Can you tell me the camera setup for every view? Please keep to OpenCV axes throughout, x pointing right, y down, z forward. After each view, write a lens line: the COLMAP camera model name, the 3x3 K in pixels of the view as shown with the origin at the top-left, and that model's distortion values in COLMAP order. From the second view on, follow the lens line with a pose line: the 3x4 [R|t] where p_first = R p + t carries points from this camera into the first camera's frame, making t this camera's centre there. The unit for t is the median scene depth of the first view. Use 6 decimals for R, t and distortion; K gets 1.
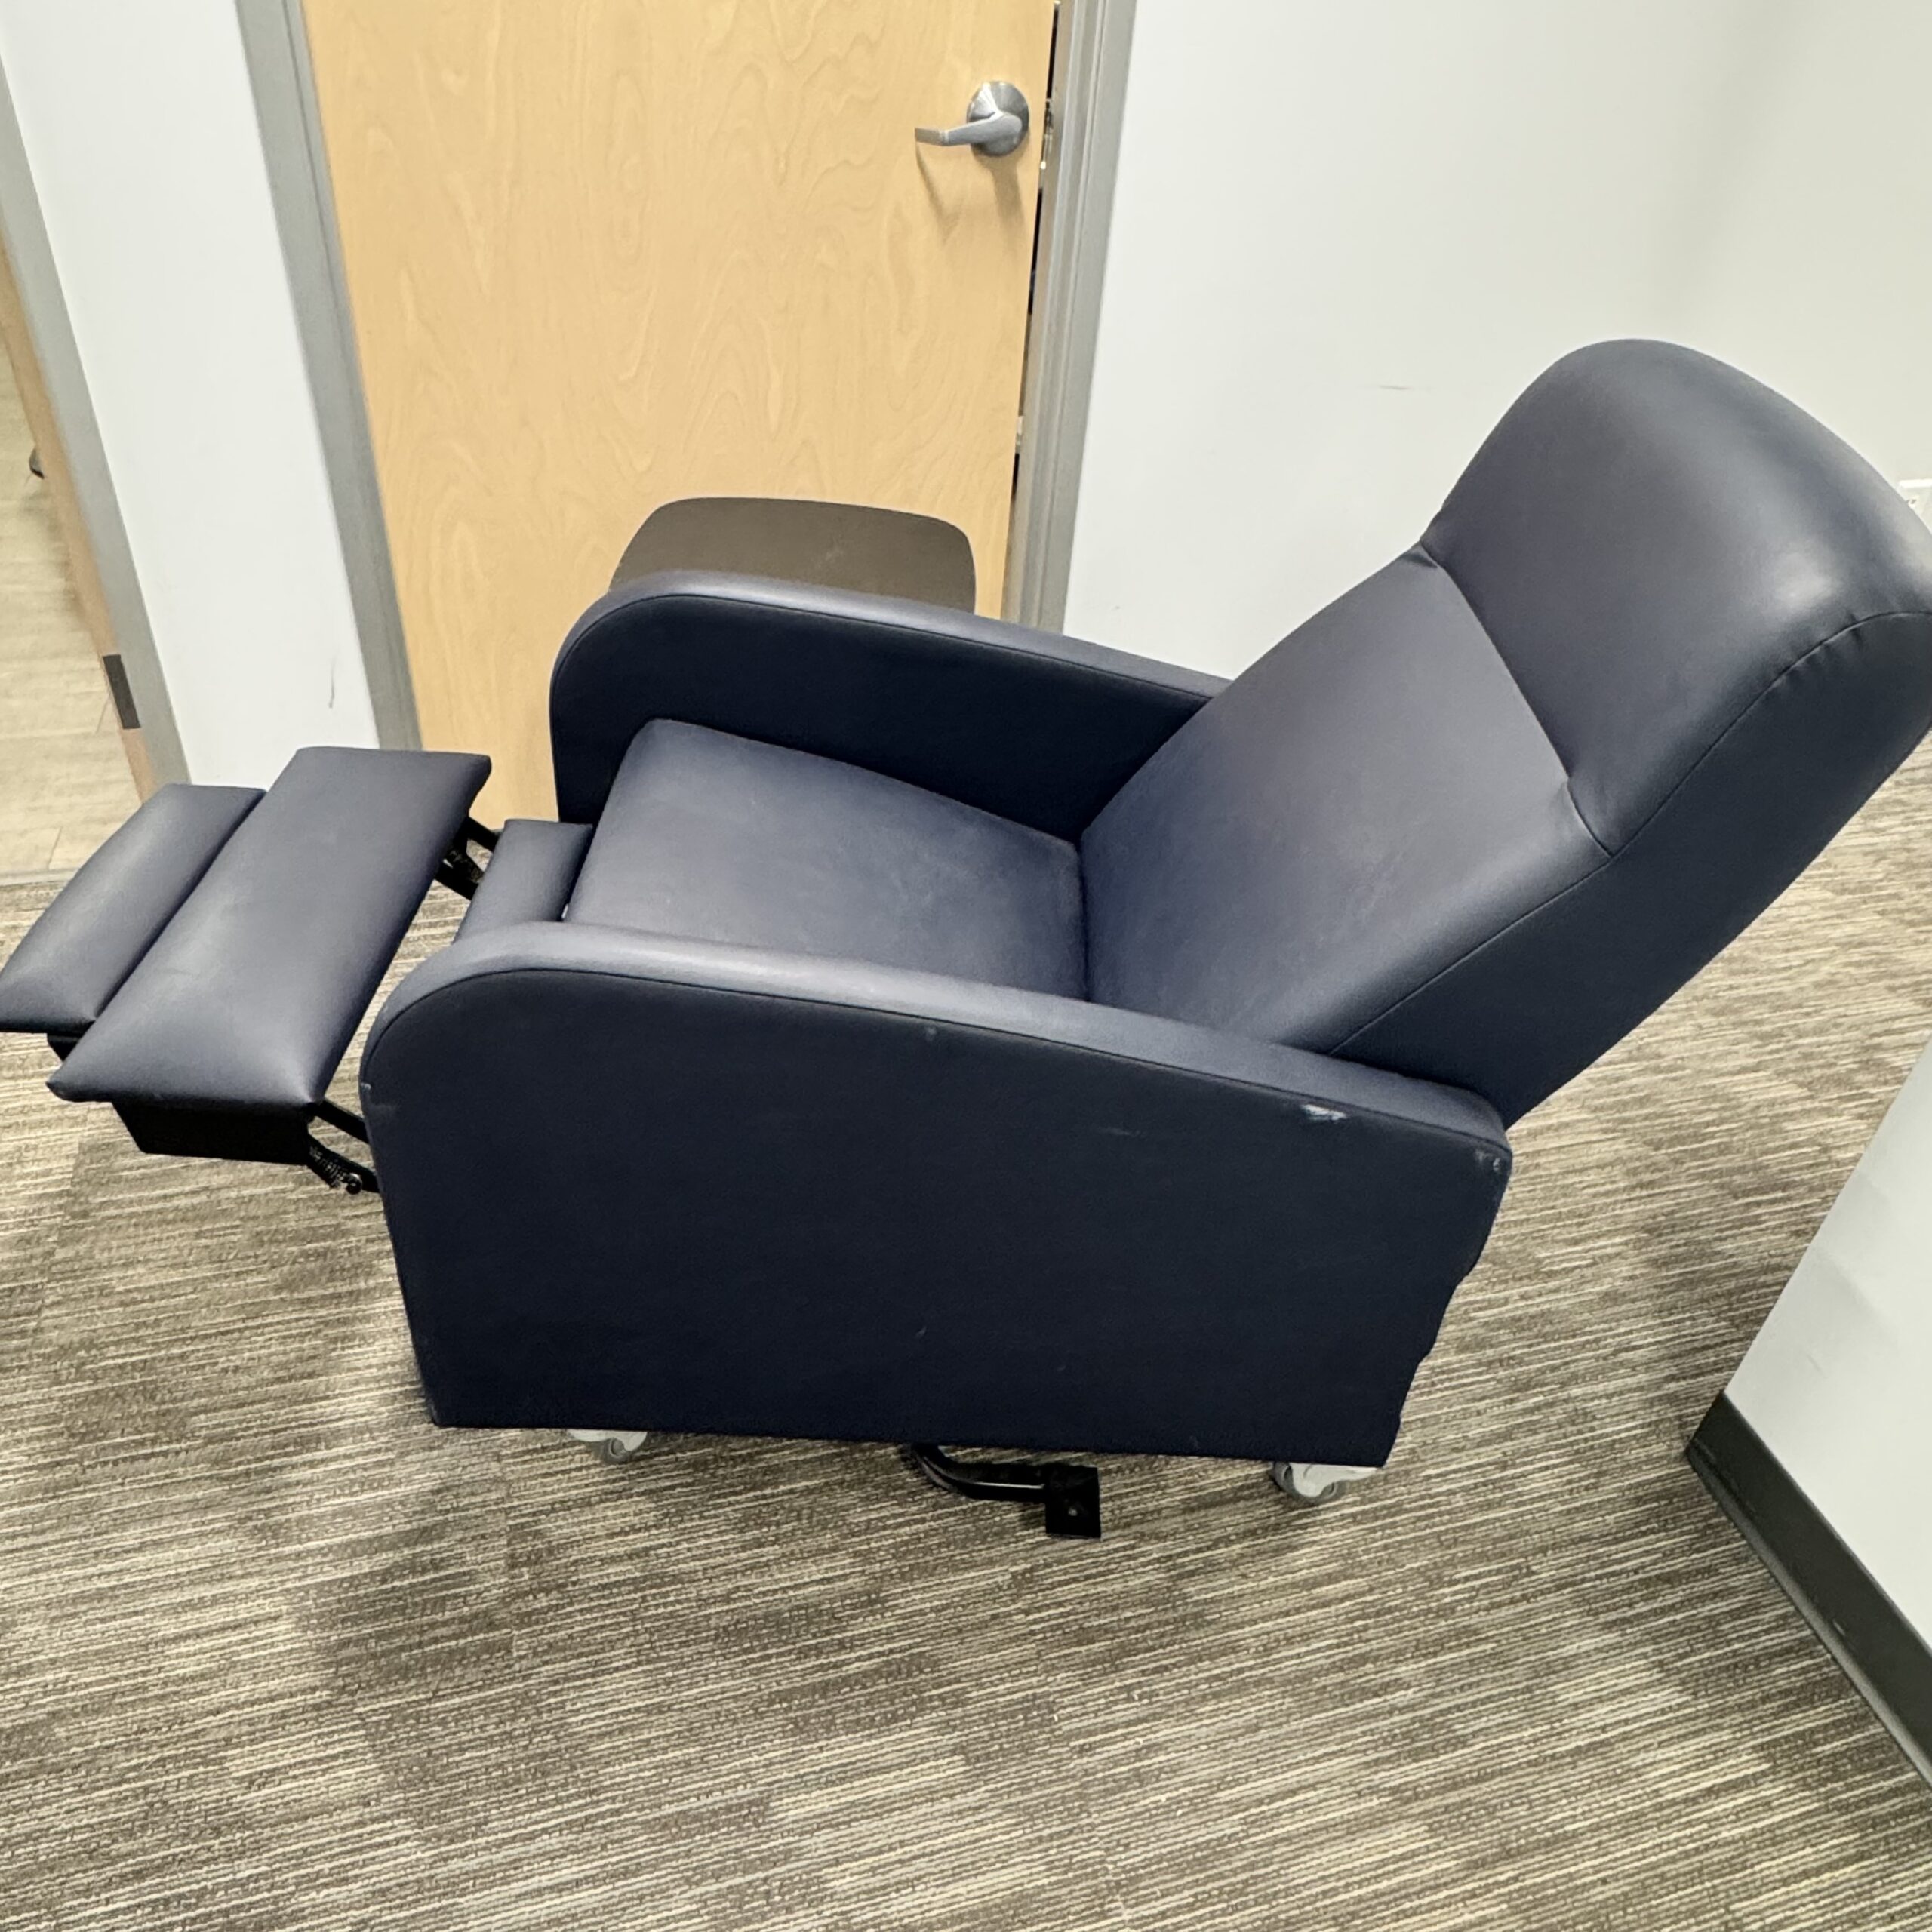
lens RADIAL K [[1527.8, 0, 956.0], [0, 1527.8, 934.5], [0, 0, 1]] dist [-0.012713, 0.007604]
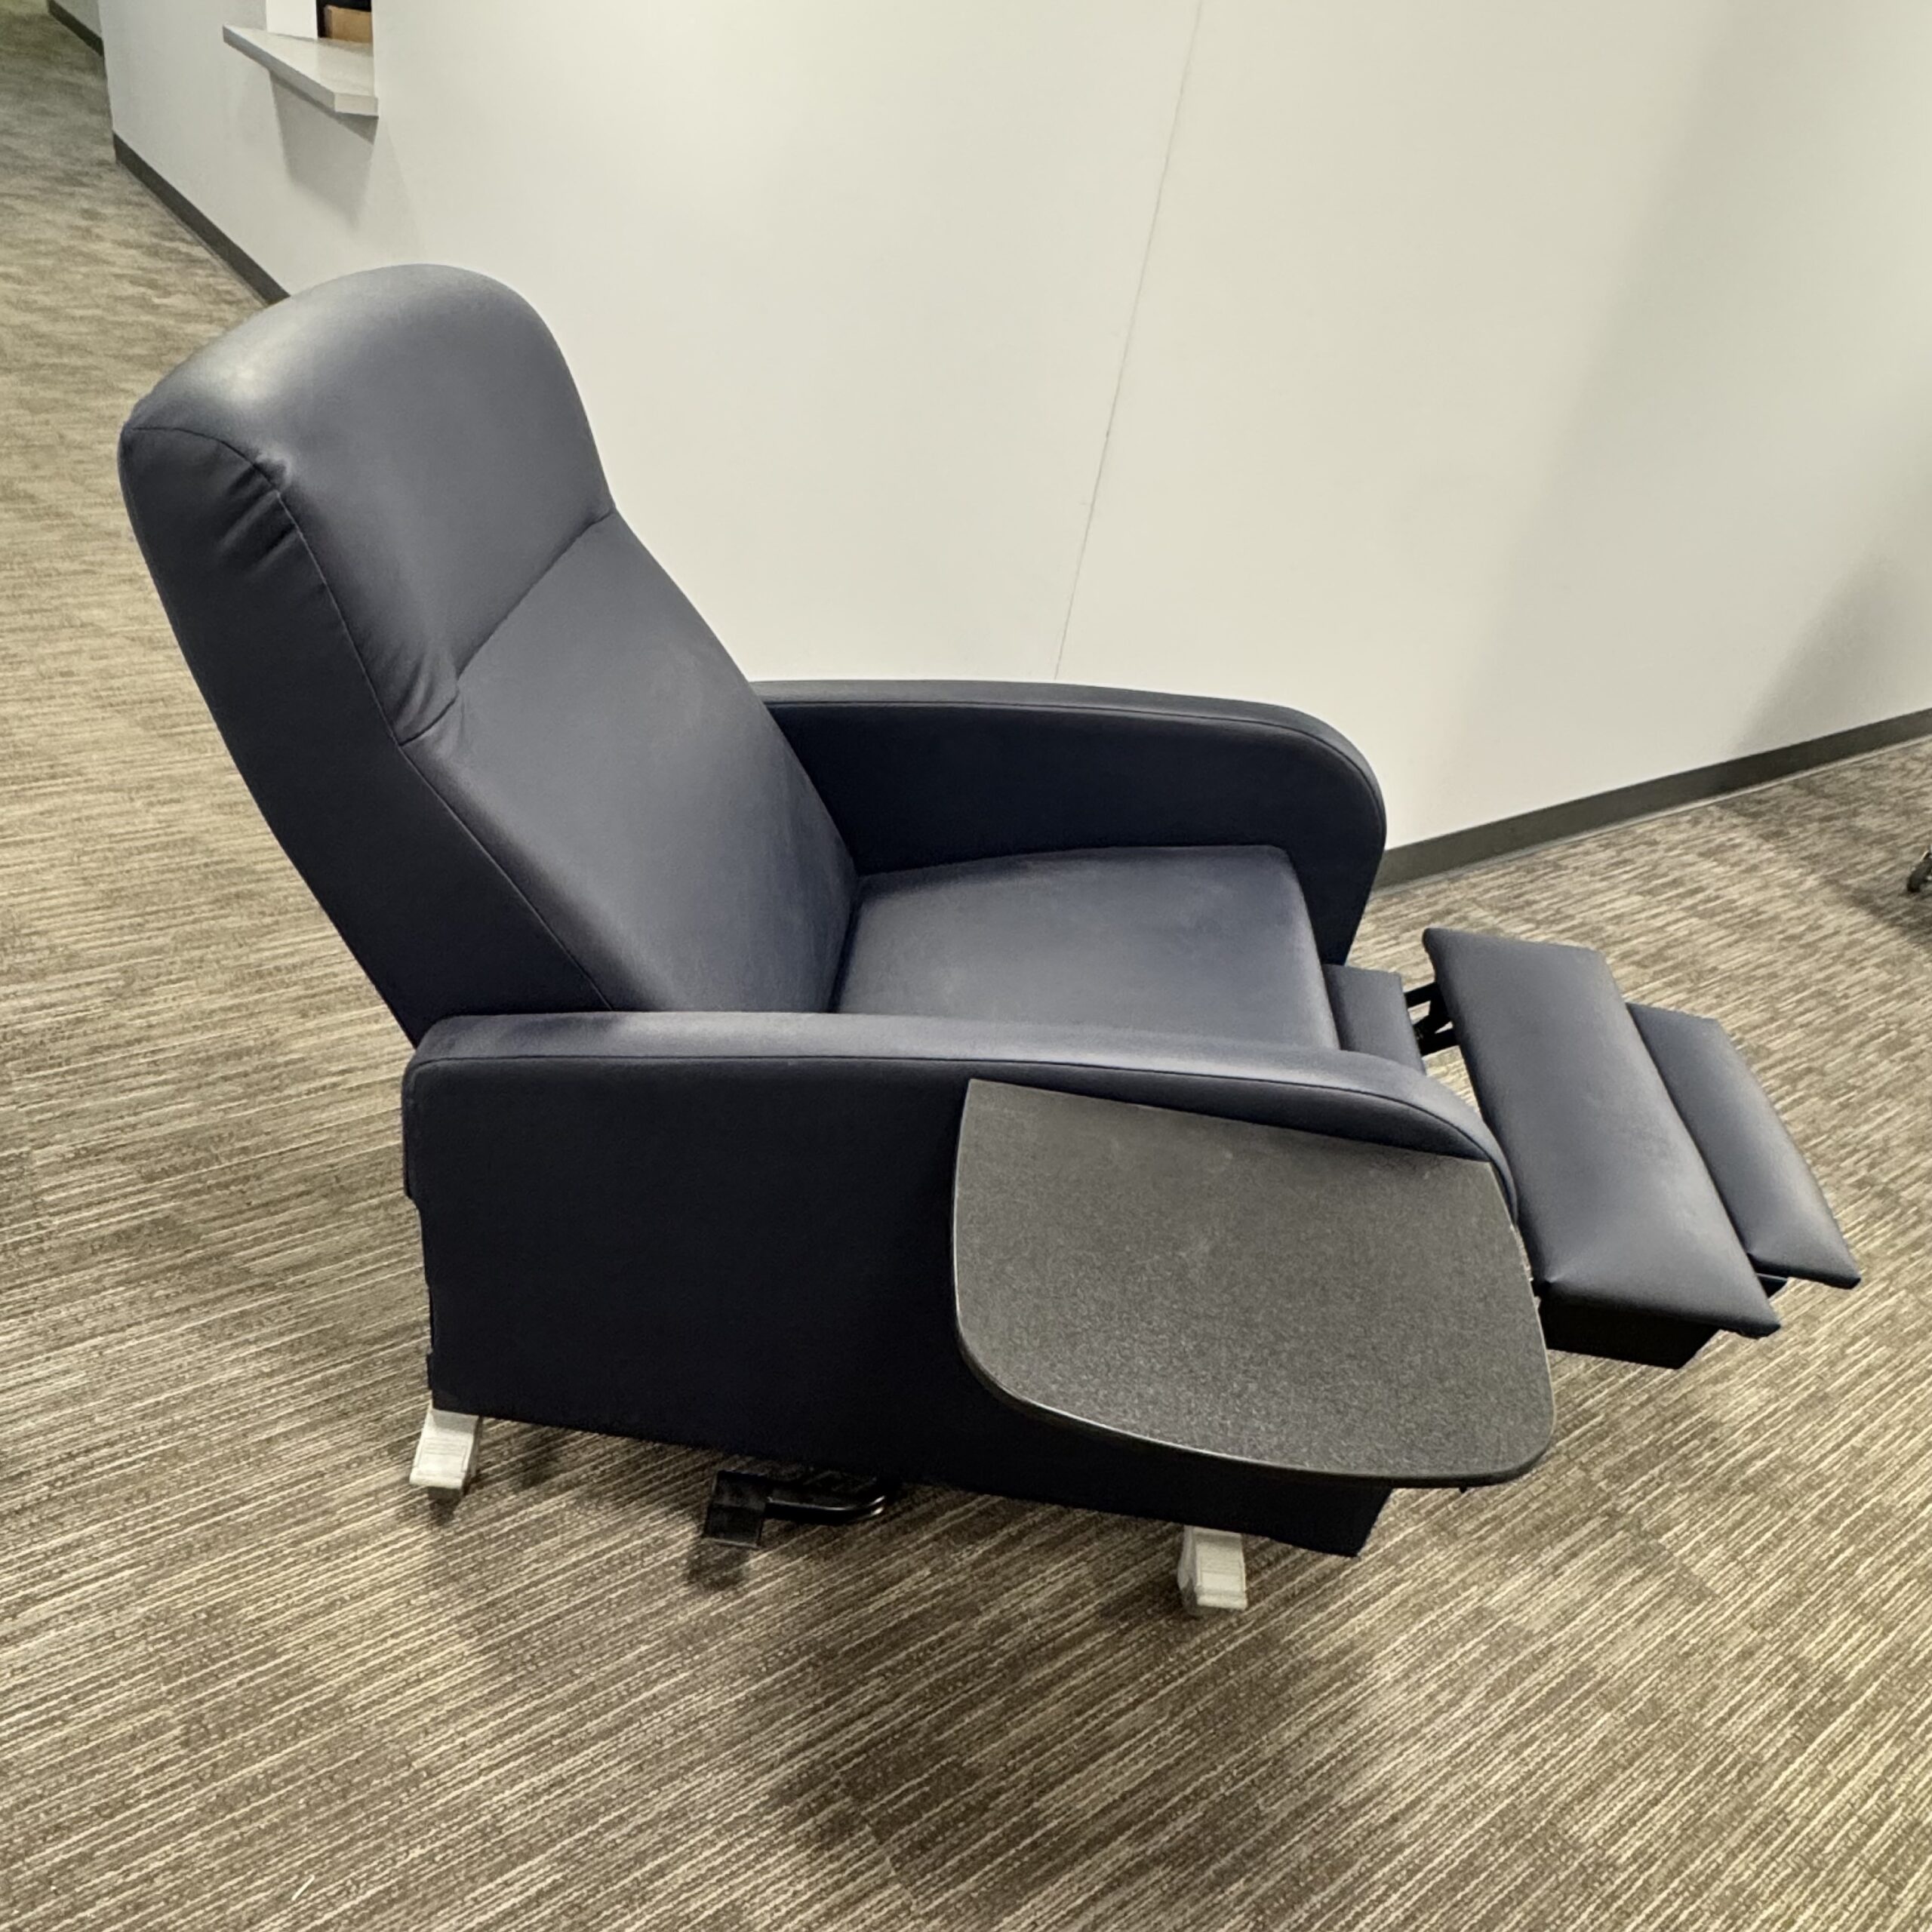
lens RADIAL K [[1527.8, 0, 956.0], [0, 1527.8, 934.5], [0, 0, 1]] dist [-0.012713, 0.007604]
pose [[-0.918343, -0.006559, -0.395731, 0.238283], [-0.376634, 0.321743, 0.868694, -0.741886], [0.121626, 0.946804, -0.297941, 1.034980]]
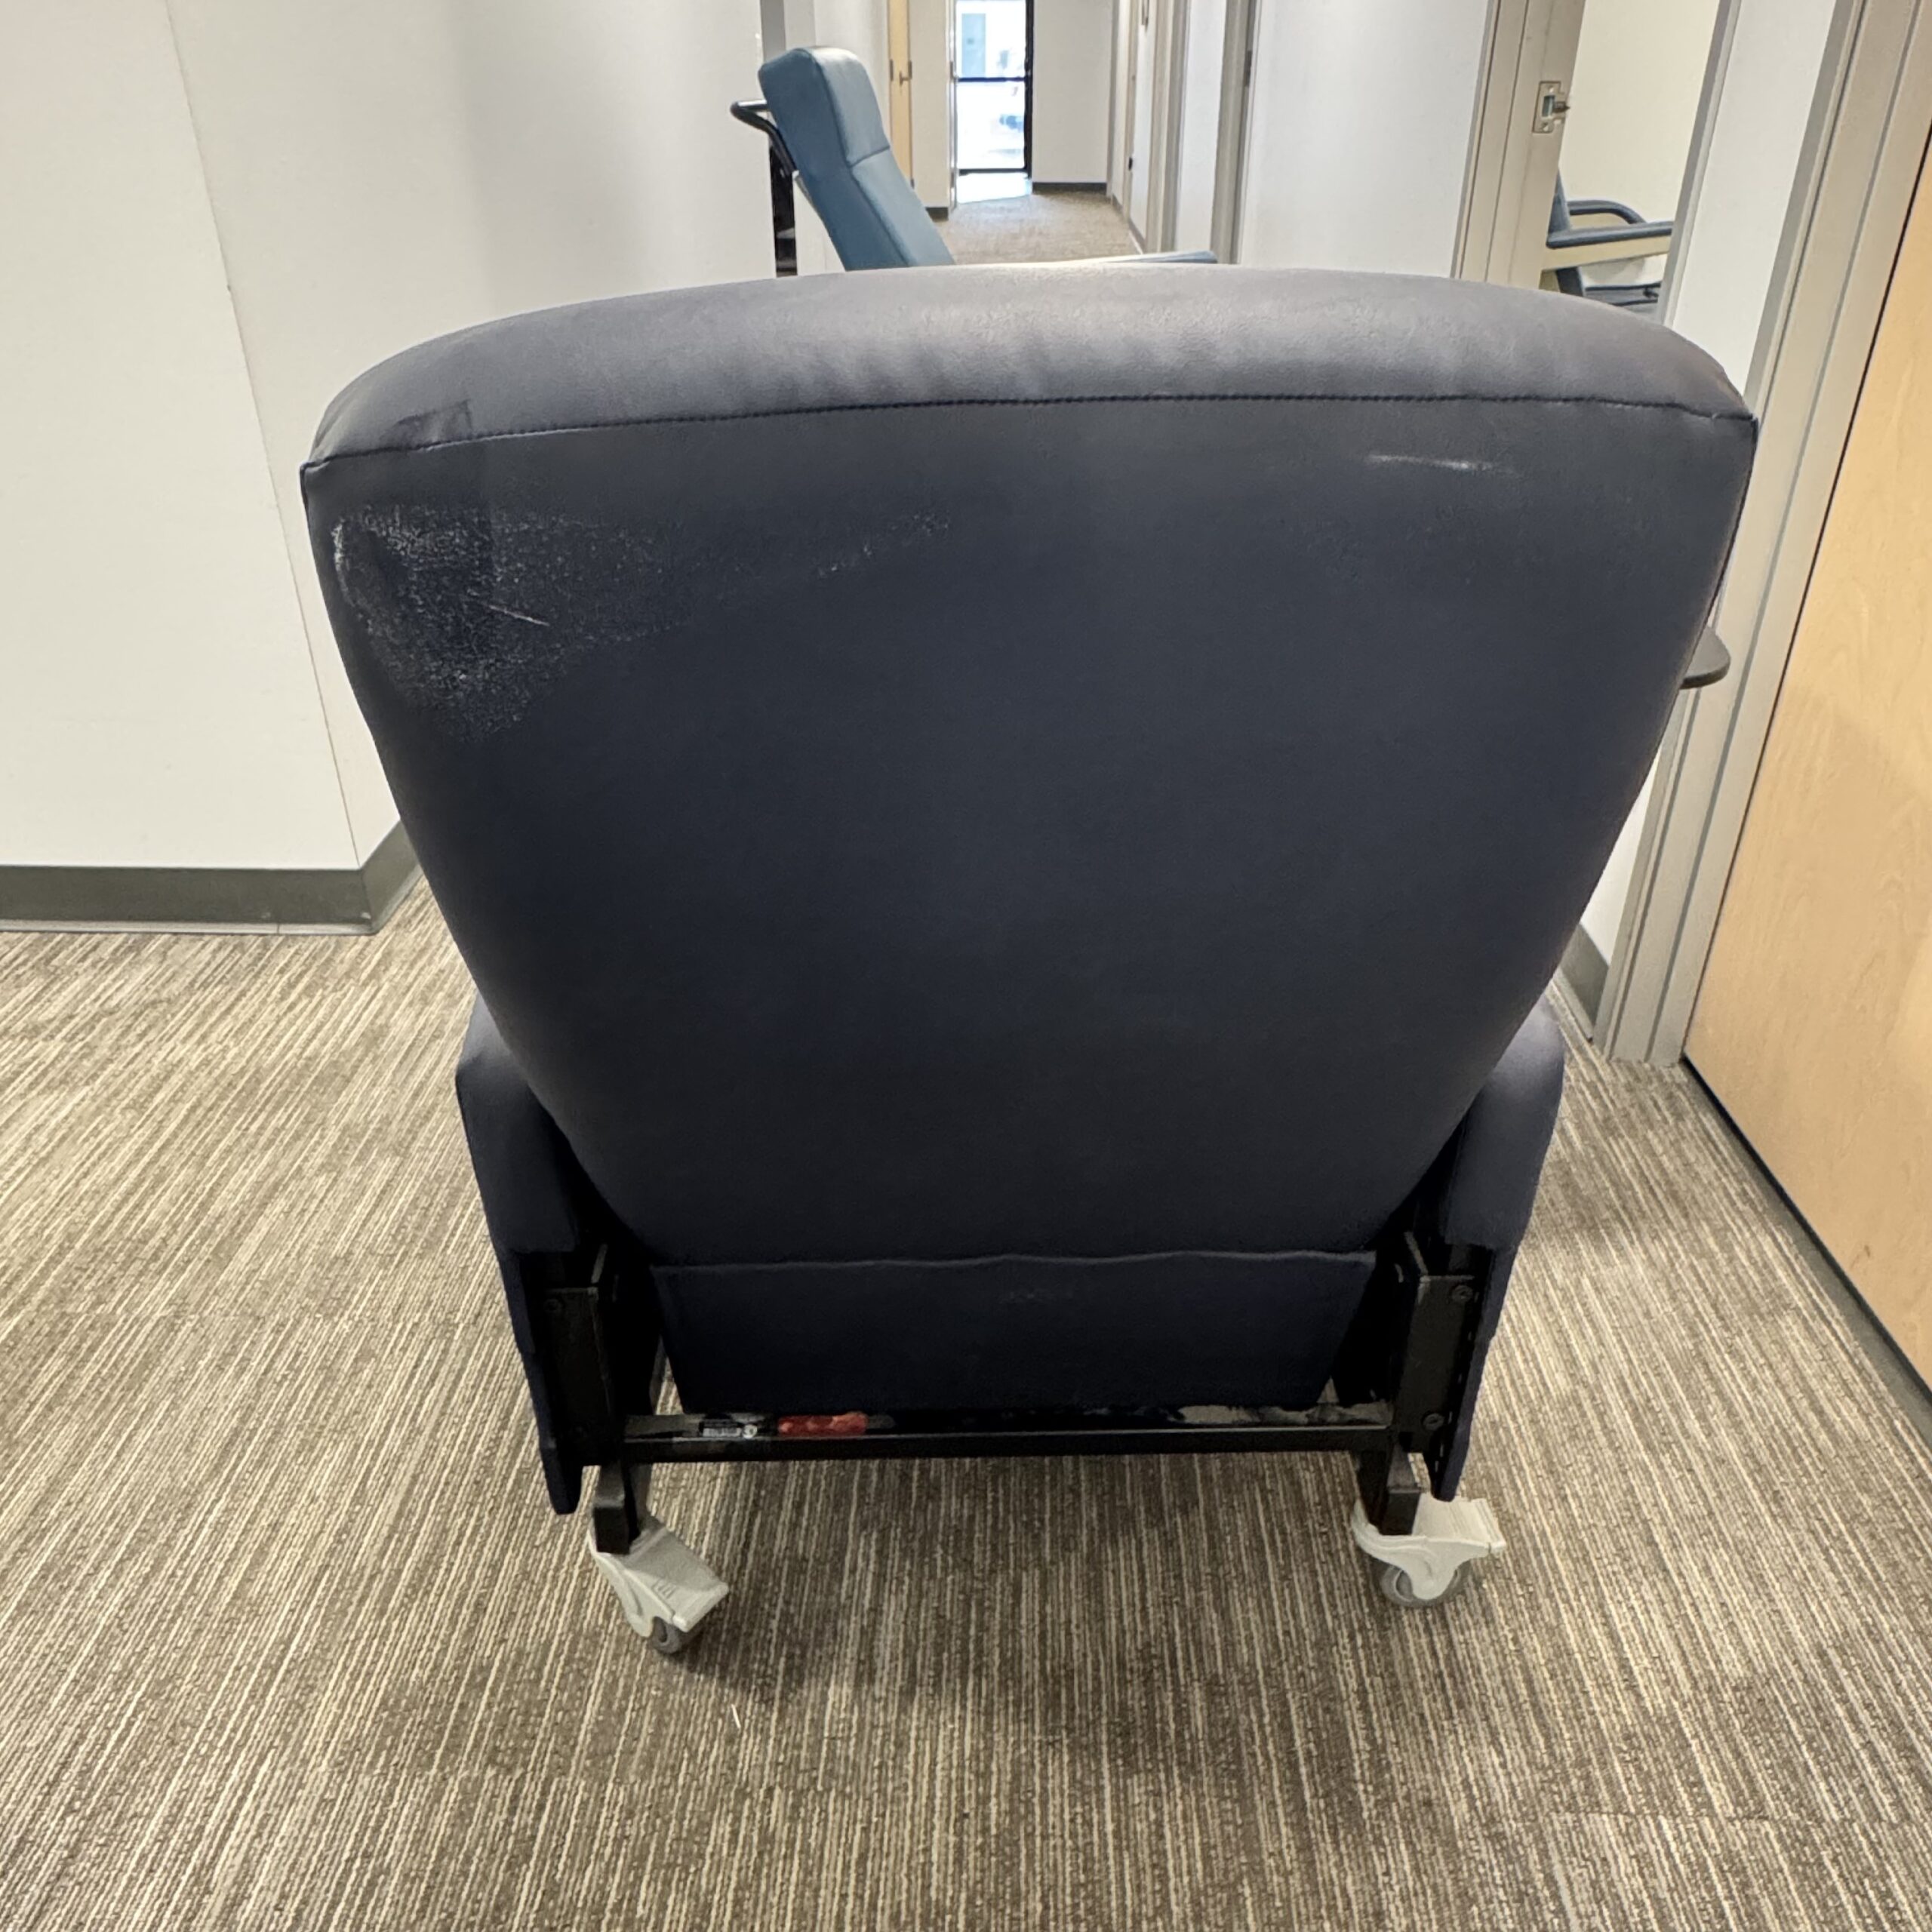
lens RADIAL K [[1535.0, 0, 966.0], [0, 1535.0, 966.0], [0, 0, 1]] dist [-0.007884, 0.000378]
pose [[-0.310479, 0.420204, -0.852662, 0.703011], [-0.579918, 0.627000, 0.520159, -0.468225], [0.753192, 0.655973, 0.049014, 1.029643]]
